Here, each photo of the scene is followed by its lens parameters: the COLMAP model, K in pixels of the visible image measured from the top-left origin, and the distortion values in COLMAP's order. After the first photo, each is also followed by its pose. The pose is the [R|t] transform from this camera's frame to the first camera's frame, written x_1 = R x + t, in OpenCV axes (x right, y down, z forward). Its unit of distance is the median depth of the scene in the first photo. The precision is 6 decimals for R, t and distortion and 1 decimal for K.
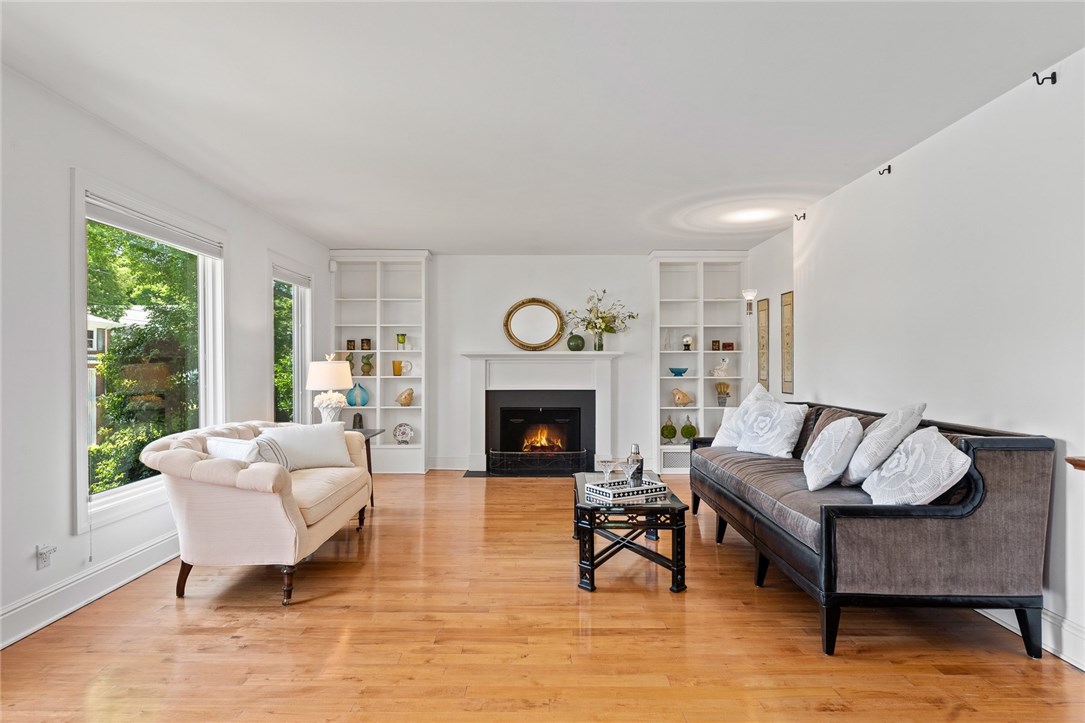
lens RADIAL K [[603.0, 0, 542.5], [0, 603.0, 361.5], [0, 0, 1]] dist [-0.001267, -0.000327]
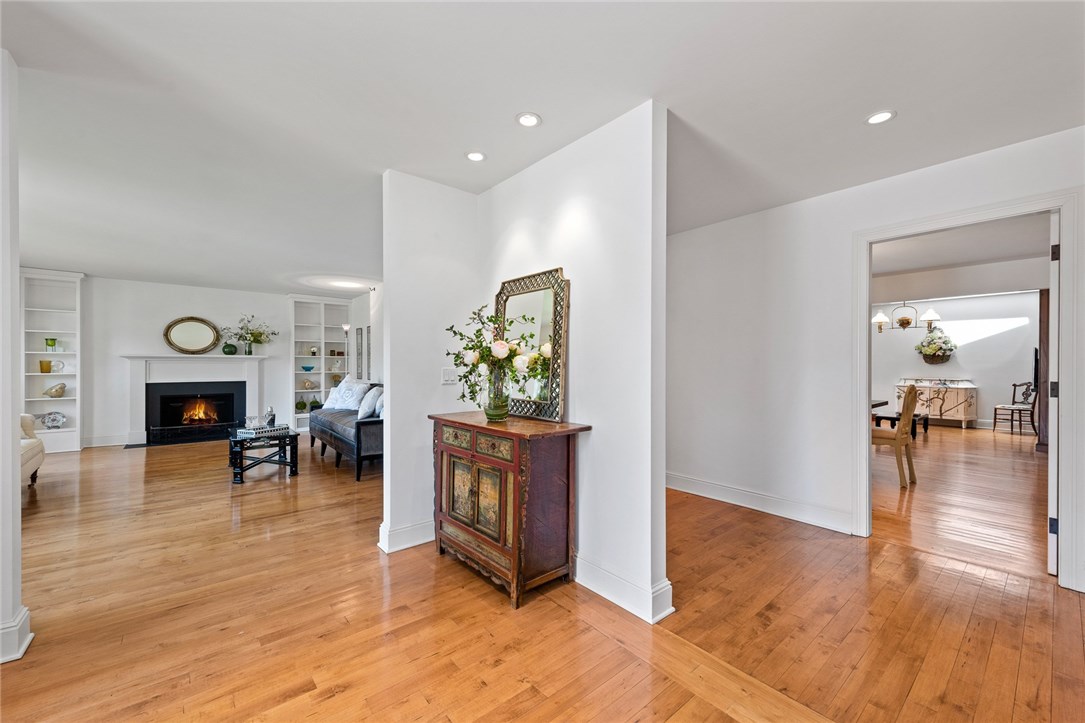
lens RADIAL K [[424.5, 0, 545.1], [0, 424.5, 366.0], [0, 0, 1]] dist [0.001915, -0.000070]
pose [[0.767018, -0.000747, 0.641626, -0.020353], [-0.005397, 0.999956, 0.007617, -0.002444], [-0.641603, -0.009305, 0.766980, -0.299176]]
